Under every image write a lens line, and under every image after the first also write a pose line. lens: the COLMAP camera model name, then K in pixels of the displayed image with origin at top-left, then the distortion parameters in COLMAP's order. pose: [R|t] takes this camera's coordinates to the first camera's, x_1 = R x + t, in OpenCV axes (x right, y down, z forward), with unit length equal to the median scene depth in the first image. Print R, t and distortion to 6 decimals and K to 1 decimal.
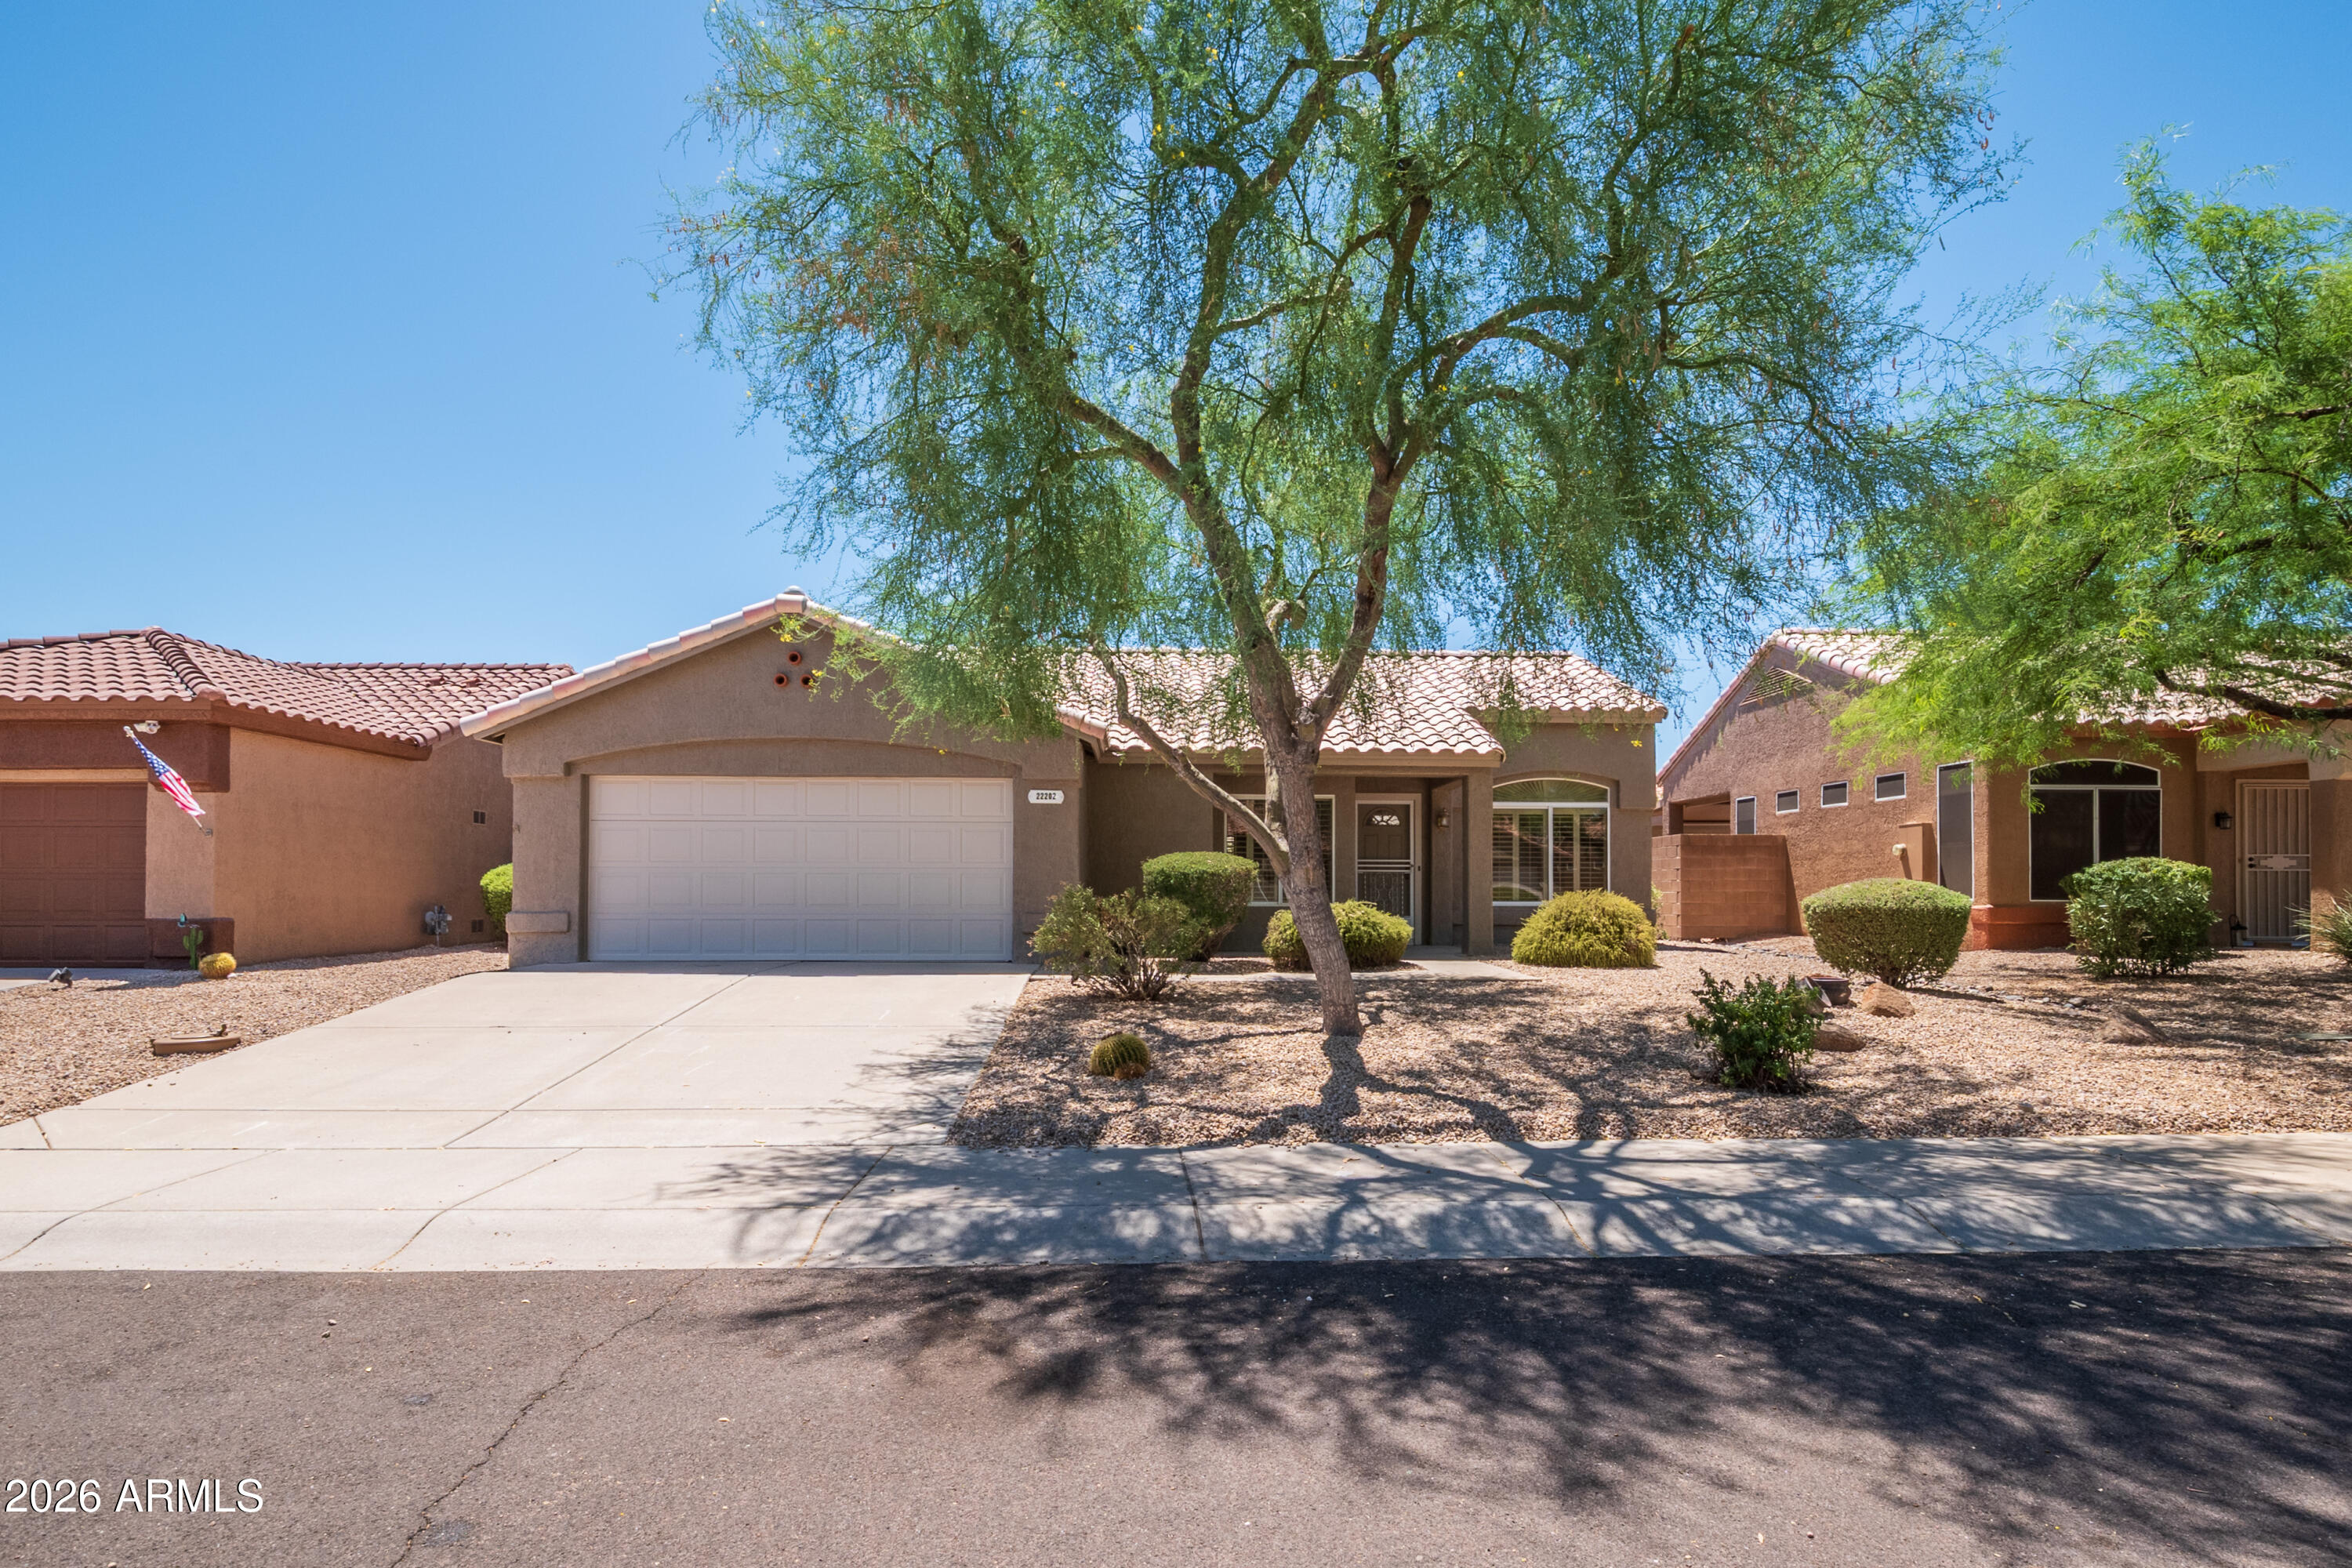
lens RADIAL K [[1231.7, 0, 1158.6], [0, 1231.7, 858.8], [0, 0, 1]] dist [0.006558, -0.000339]
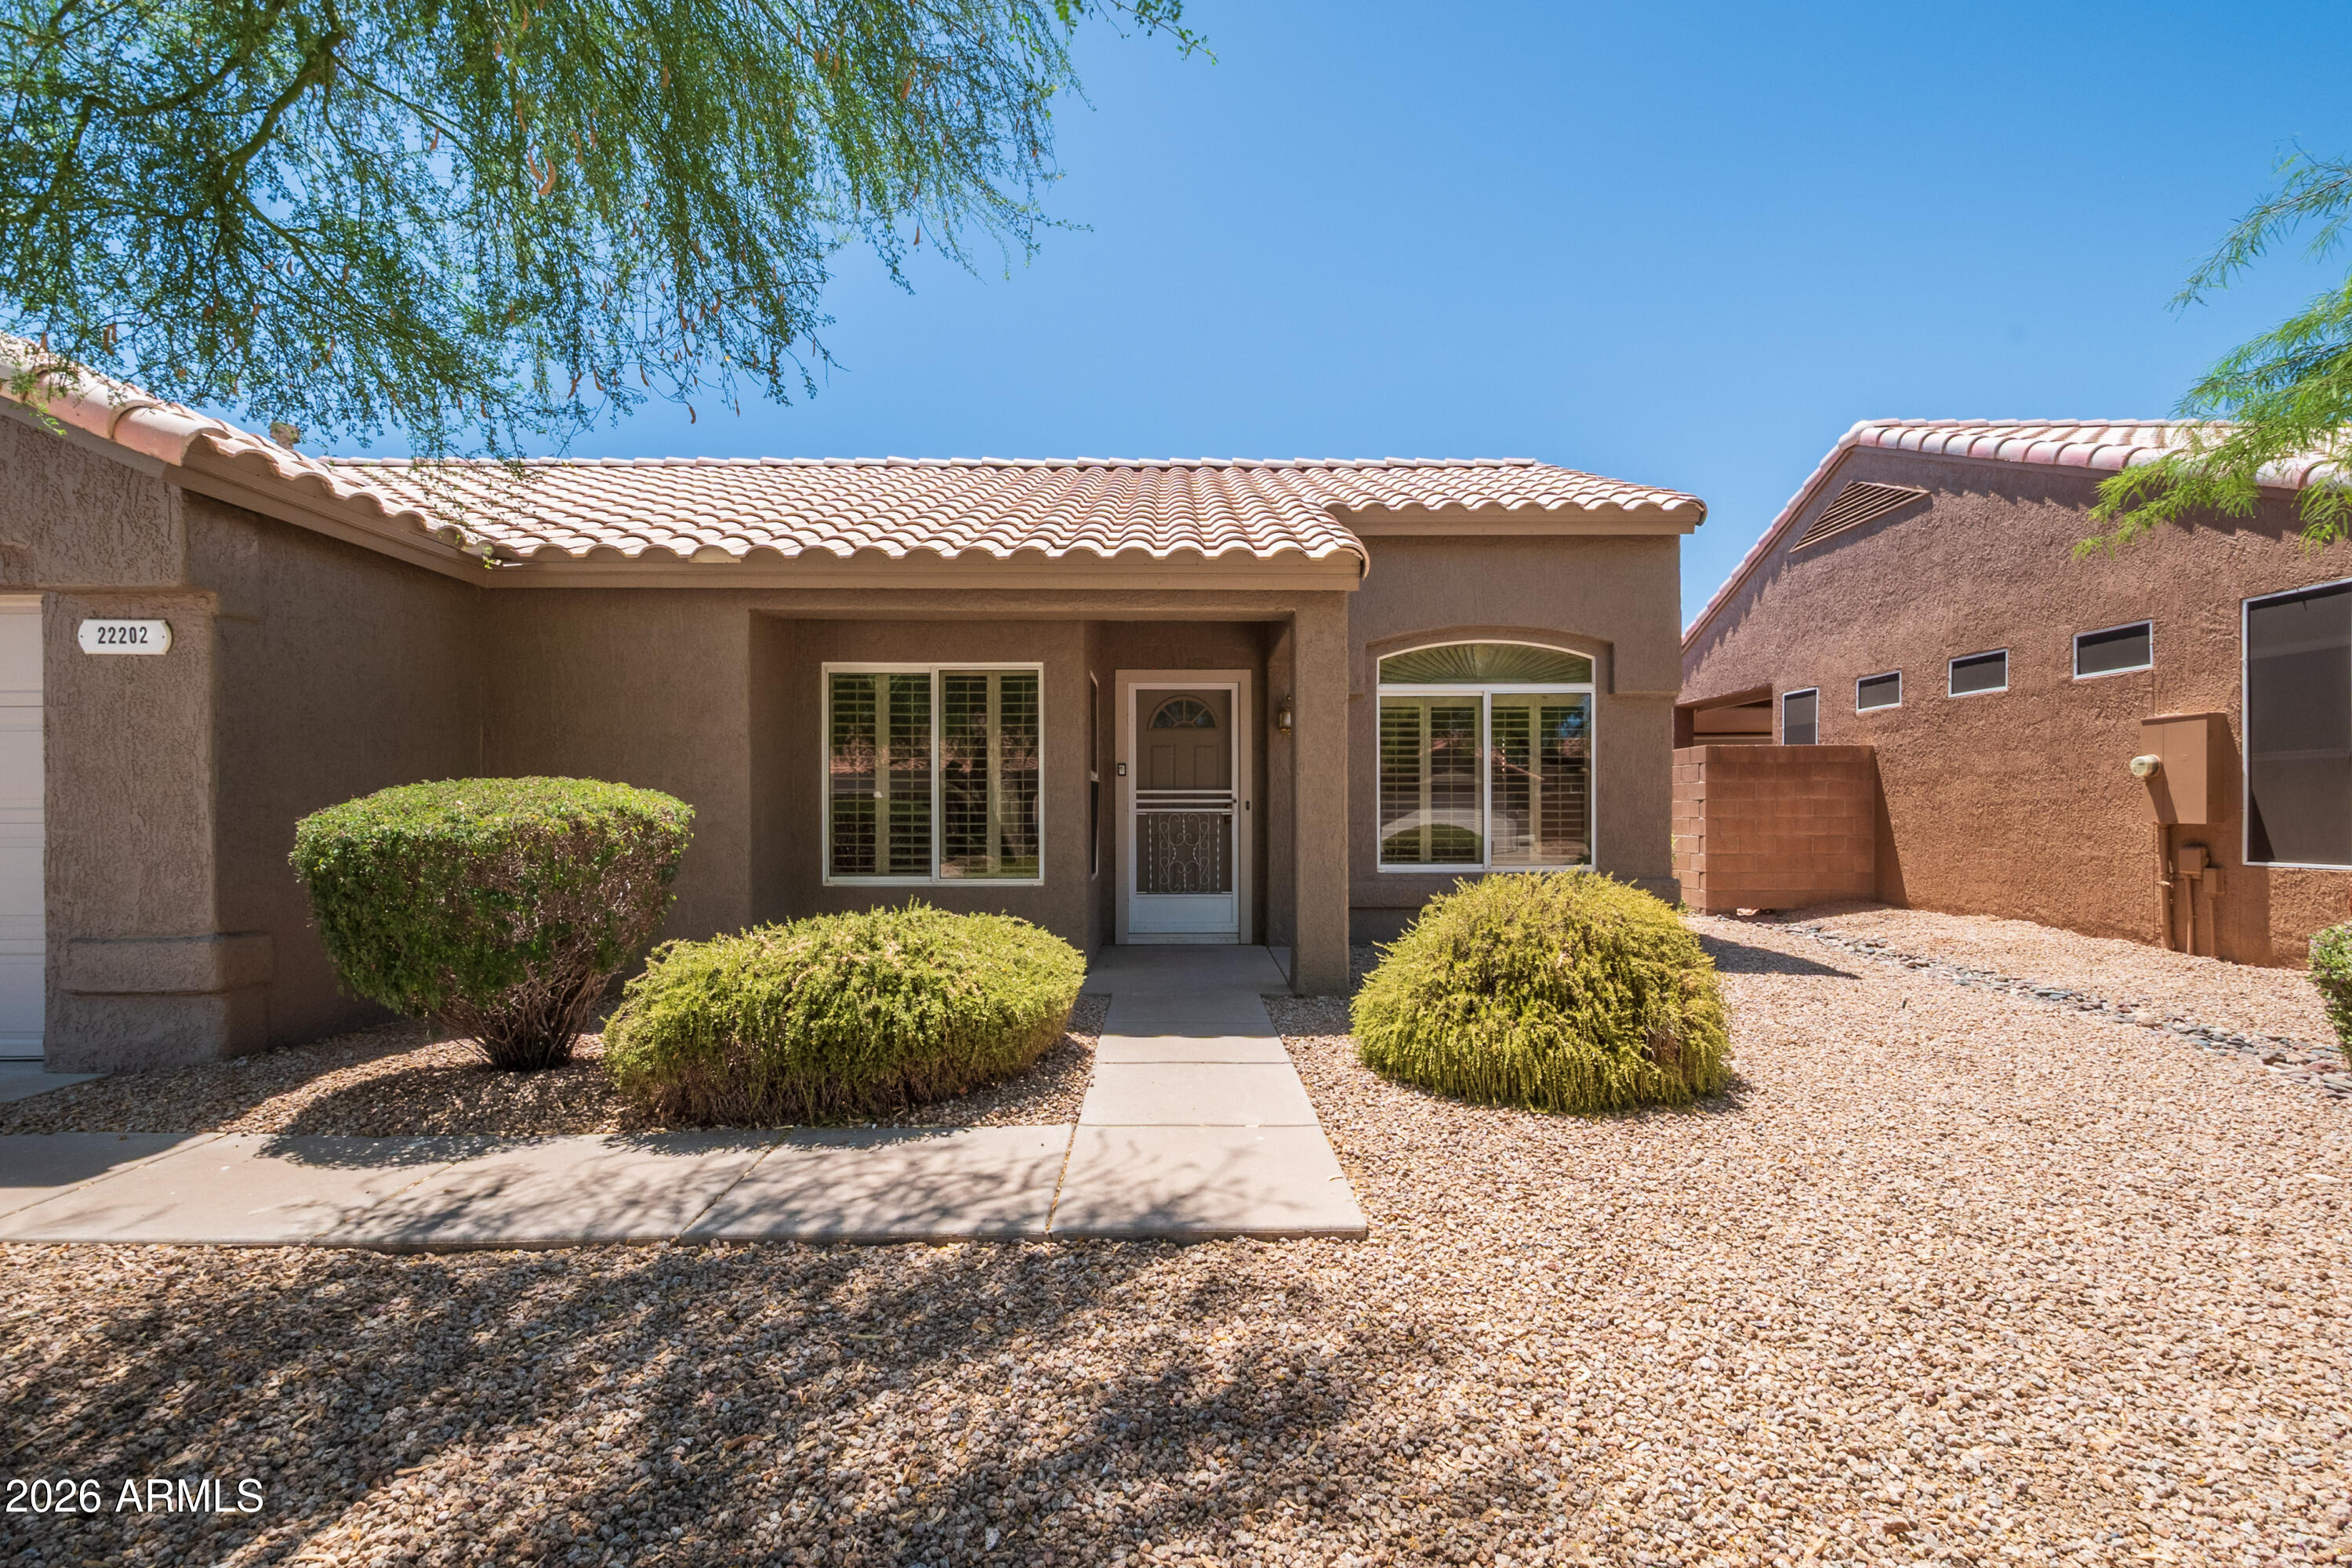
lens RADIAL K [[1030.1, 0, 1174.7], [0, 1030.1, 808.0], [0, 0, 1]] dist [-0.000980, -0.003145]
pose [[0.999568, -0.005122, -0.028947, 0.191737], [0.005809, 0.999702, 0.023694, -0.002261], [0.028817, -0.023852, 0.999300, 0.535621]]
